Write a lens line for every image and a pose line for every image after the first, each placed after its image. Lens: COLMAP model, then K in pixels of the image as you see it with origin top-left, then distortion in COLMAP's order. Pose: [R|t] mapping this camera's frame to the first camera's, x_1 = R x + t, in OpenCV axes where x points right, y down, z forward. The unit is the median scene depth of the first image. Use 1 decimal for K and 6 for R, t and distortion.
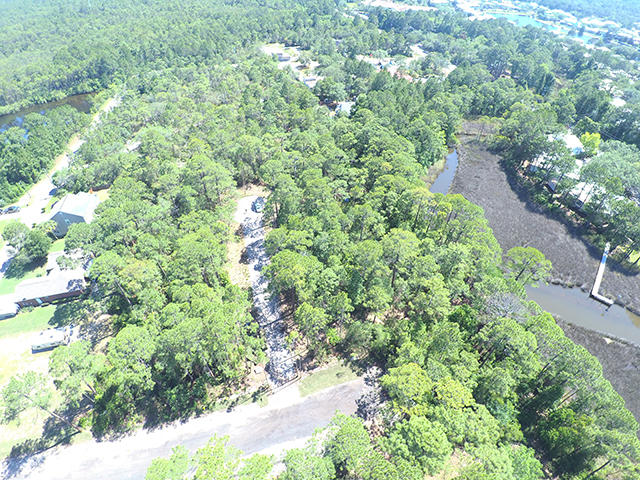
lens RADIAL K [[327.5, 0, 322.5], [0, 327.5, 240.7], [0, 0, 1]] dist [-0.051851, -0.010510]
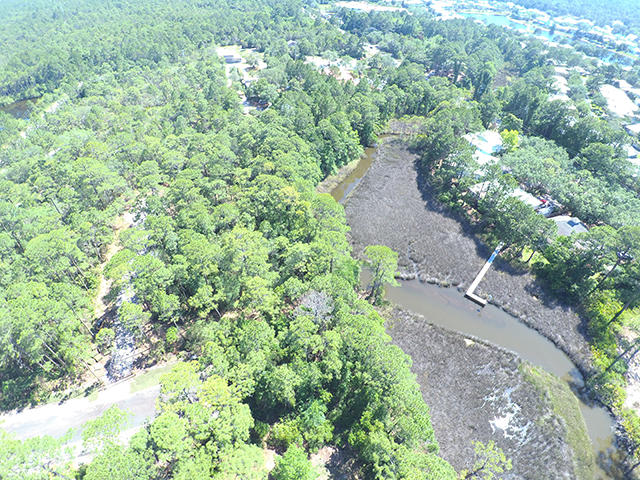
lens RADIAL K [[327.5, 0, 322.5], [0, 327.5, 240.7], [0, 0, 1]] dist [-0.051851, -0.010510]
pose [[0.999931, -0.005849, 0.010164, 0.353311], [0.005886, 0.999976, -0.003620, 0.005224], [-0.010142, 0.003680, 0.999942, -0.004540]]
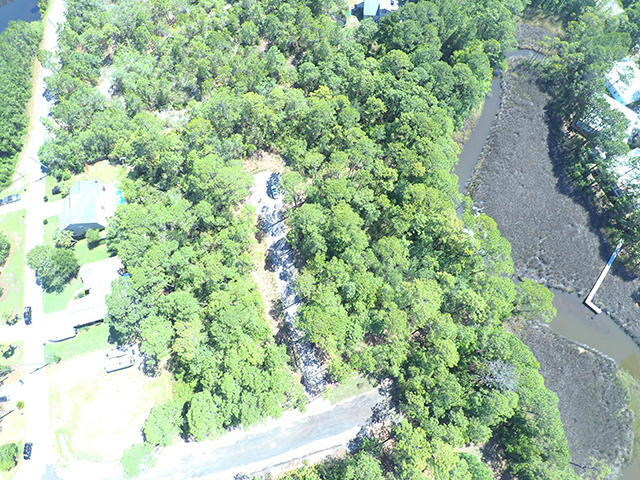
lens RADIAL K [[327.5, 0, 322.5], [0, 327.5, 240.7], [0, 0, 1]] dist [-0.051851, -0.010510]
pose [[0.999989, 0.000820, 0.004693, -0.069573], [-0.003104, 0.859536, 0.511065, -0.509171], [-0.003615, -0.511074, 0.859529, 0.135803]]
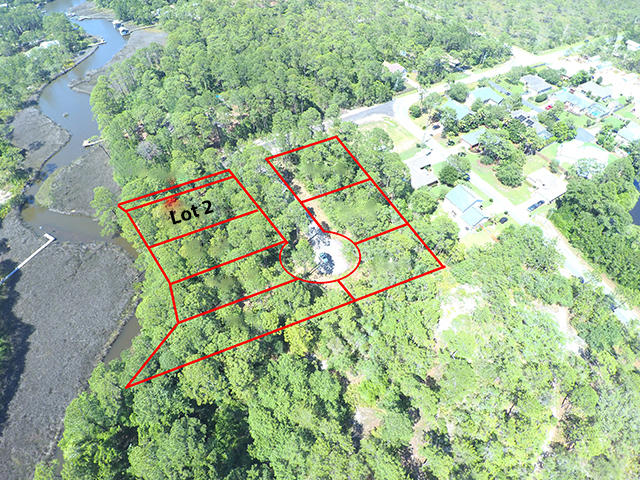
lens RADIAL K [[327.5, 0, 322.5], [0, 327.5, 240.7], [0, 0, 1]] dist [-0.051851, -0.010510]
pose [[-0.966905, 0.187869, -0.172628, -0.028829], [-0.185344, -0.052233, 0.981284, -1.216572], [0.175336, 0.980804, 0.085325, 0.955266]]
